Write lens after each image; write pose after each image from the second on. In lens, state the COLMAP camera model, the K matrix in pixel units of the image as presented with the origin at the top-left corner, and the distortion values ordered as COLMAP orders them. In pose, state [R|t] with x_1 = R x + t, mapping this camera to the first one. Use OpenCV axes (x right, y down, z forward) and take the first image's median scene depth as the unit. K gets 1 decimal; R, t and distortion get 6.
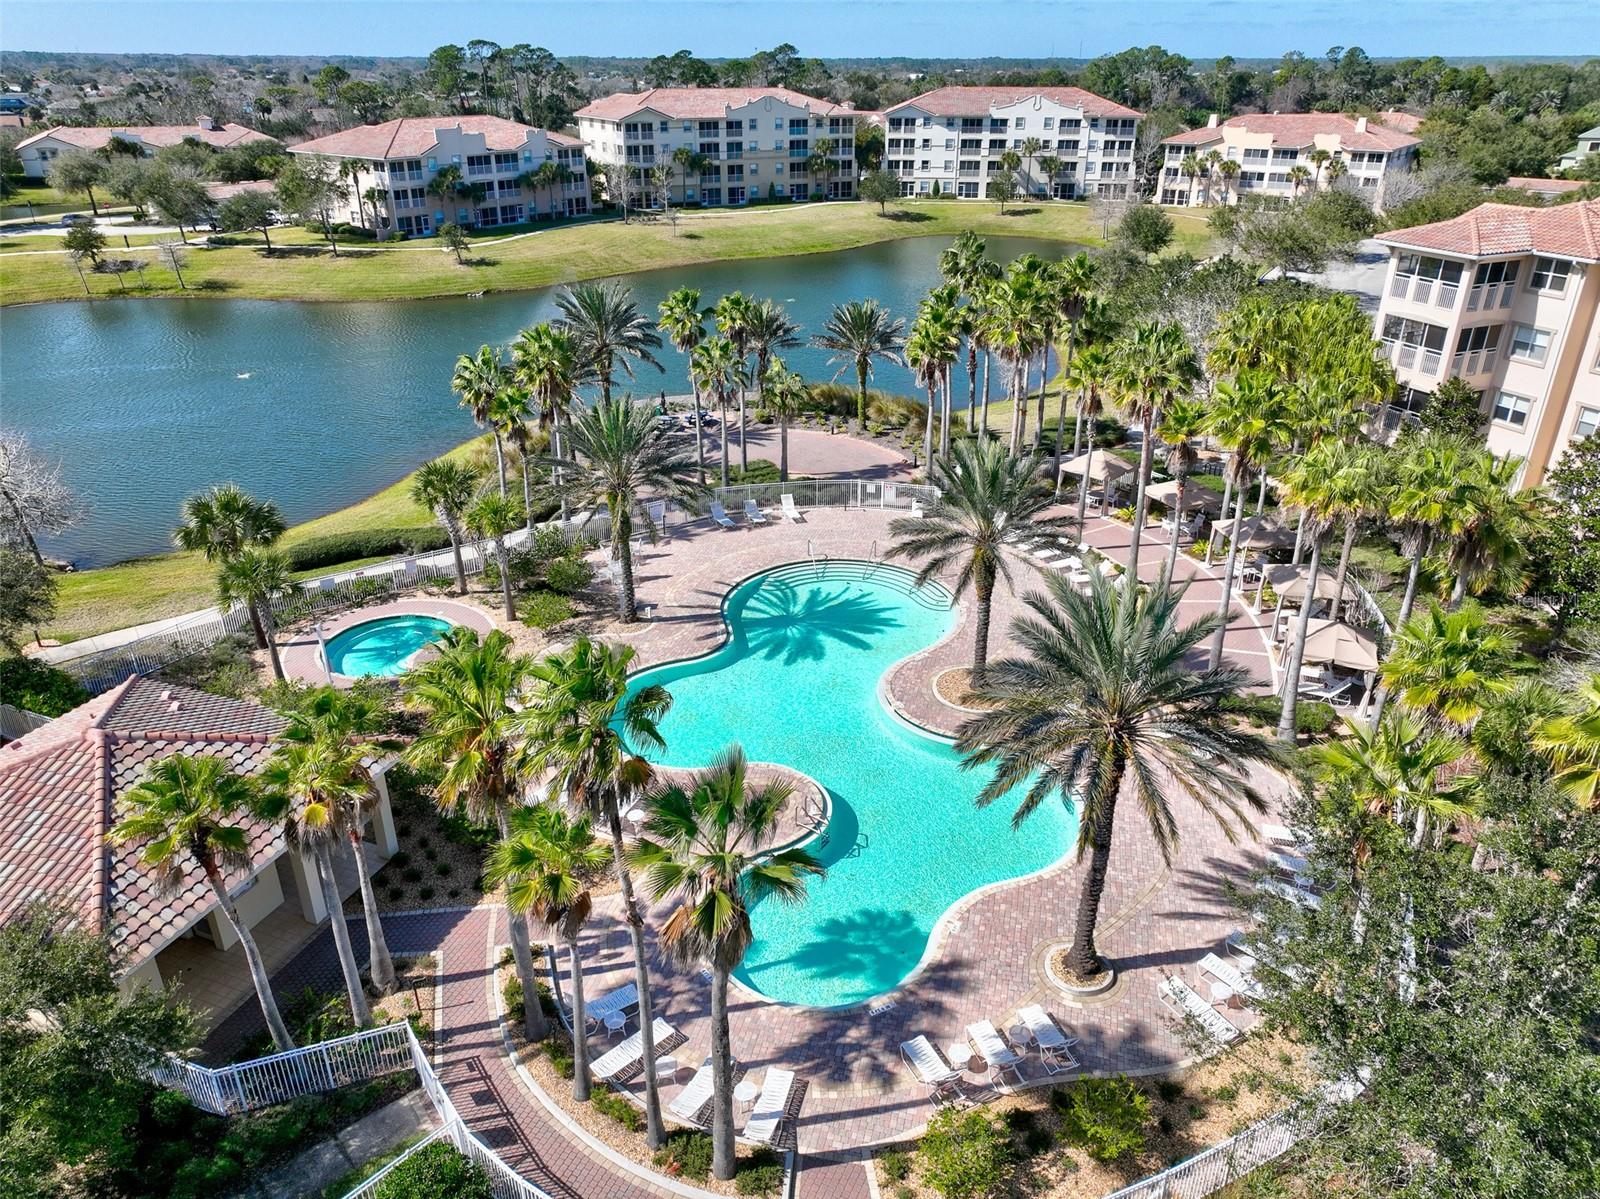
lens RADIAL K [[1120.4, 0, 801.0], [0, 1120.4, 602.4], [0, 0, 1]] dist [-0.001982, 0.019327]
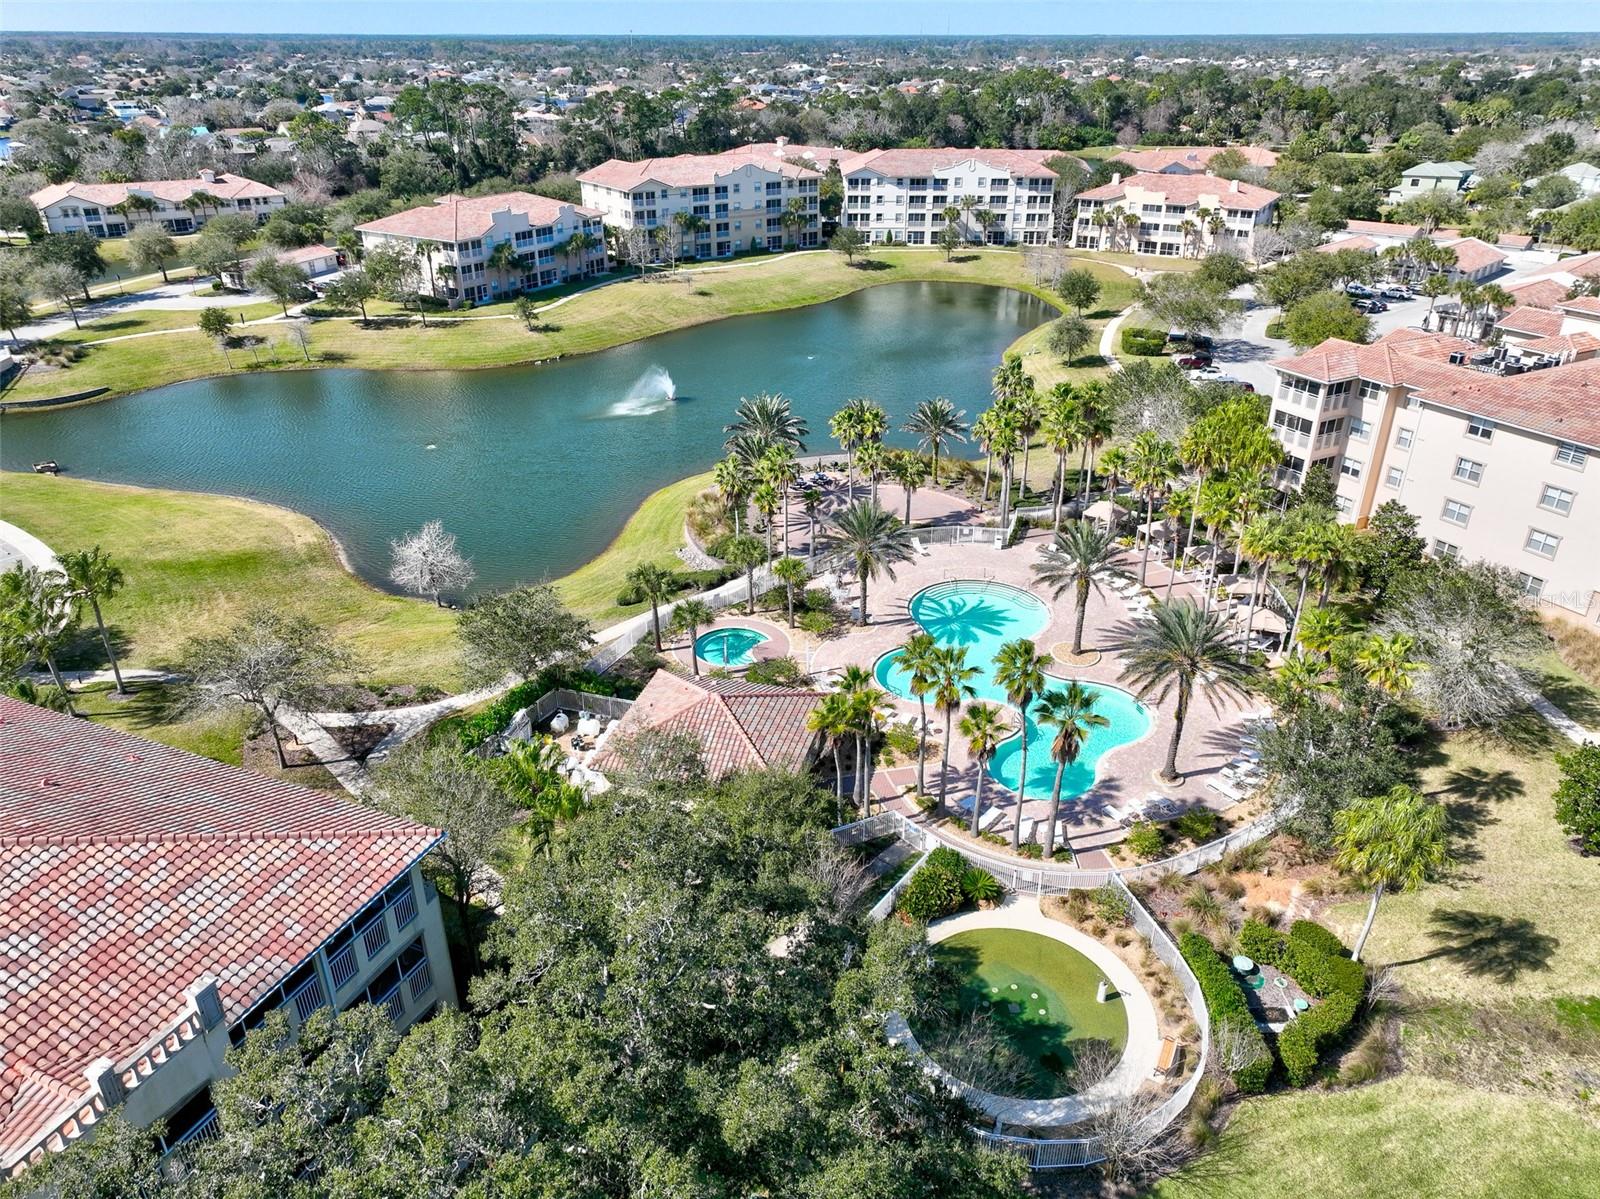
lens RADIAL K [[1120.4, 0, 800.6], [0, 1120.4, 599.2], [0, 0, 1]] dist [-0.001982, 0.019327]
pose [[0.994538, -0.047546, 0.092918, -0.257792], [0.046089, 0.998779, 0.017775, -0.036738], [-0.093650, -0.013395, 0.995515, -0.437232]]
